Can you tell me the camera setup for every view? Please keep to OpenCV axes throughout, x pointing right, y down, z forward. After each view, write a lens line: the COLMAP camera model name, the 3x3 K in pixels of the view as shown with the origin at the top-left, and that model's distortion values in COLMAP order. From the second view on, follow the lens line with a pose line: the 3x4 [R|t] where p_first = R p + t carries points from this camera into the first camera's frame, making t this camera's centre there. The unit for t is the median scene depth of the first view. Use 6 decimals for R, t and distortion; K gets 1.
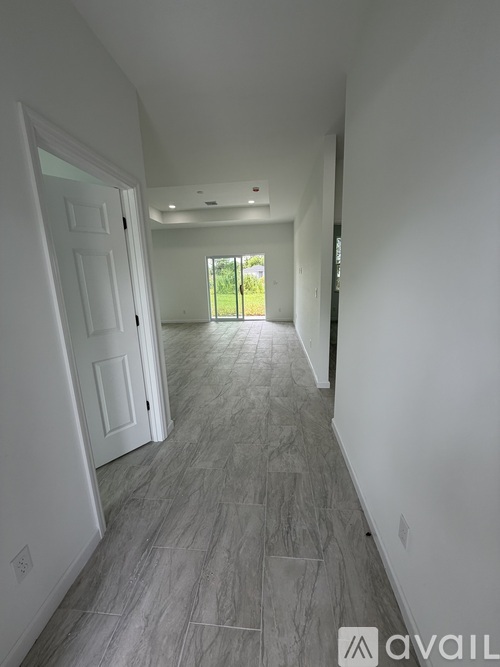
lens RADIAL K [[266.0, 0, 250.4], [0, 266.0, 332.6], [0, 0, 1]] dist [-0.000570, 0.000069]
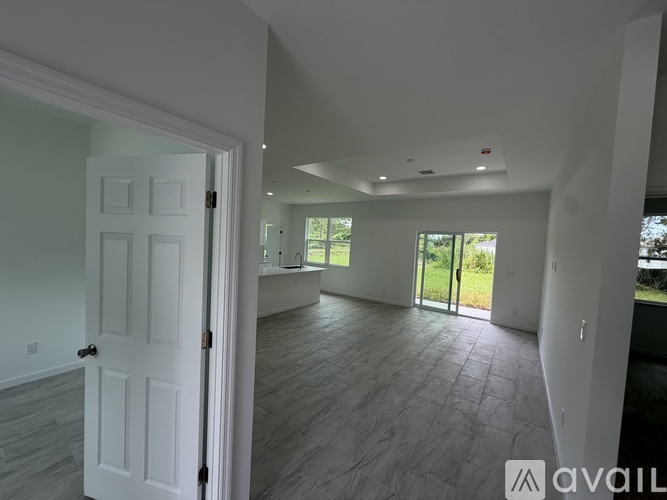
lens RADIAL K [[266.0, 0, 331.4], [0, 266.0, 251.8], [0, 0, 1]] dist [-0.000570, 0.000069]
pose [[0.855328, 0.104058, -0.507530, 0.045904], [-0.190499, 0.974163, -0.121314, -0.080583], [0.481793, 0.200447, 0.853051, 0.184336]]
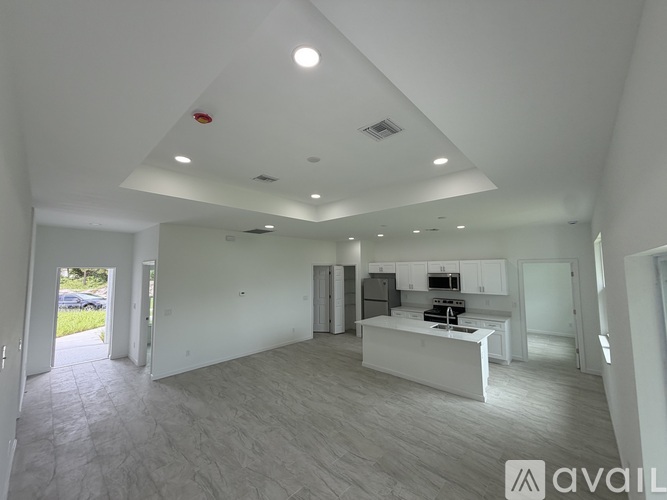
lens RADIAL K [[266.0, 0, 333.2], [0, 266.0, 251.4], [0, 0, 1]] dist [-0.000570, 0.000069]
pose [[-0.609422, -0.019537, -0.792605, 0.172313], [-0.145088, 0.985563, 0.087262, -0.352063], [0.779457, 0.168177, -0.603459, 1.200225]]
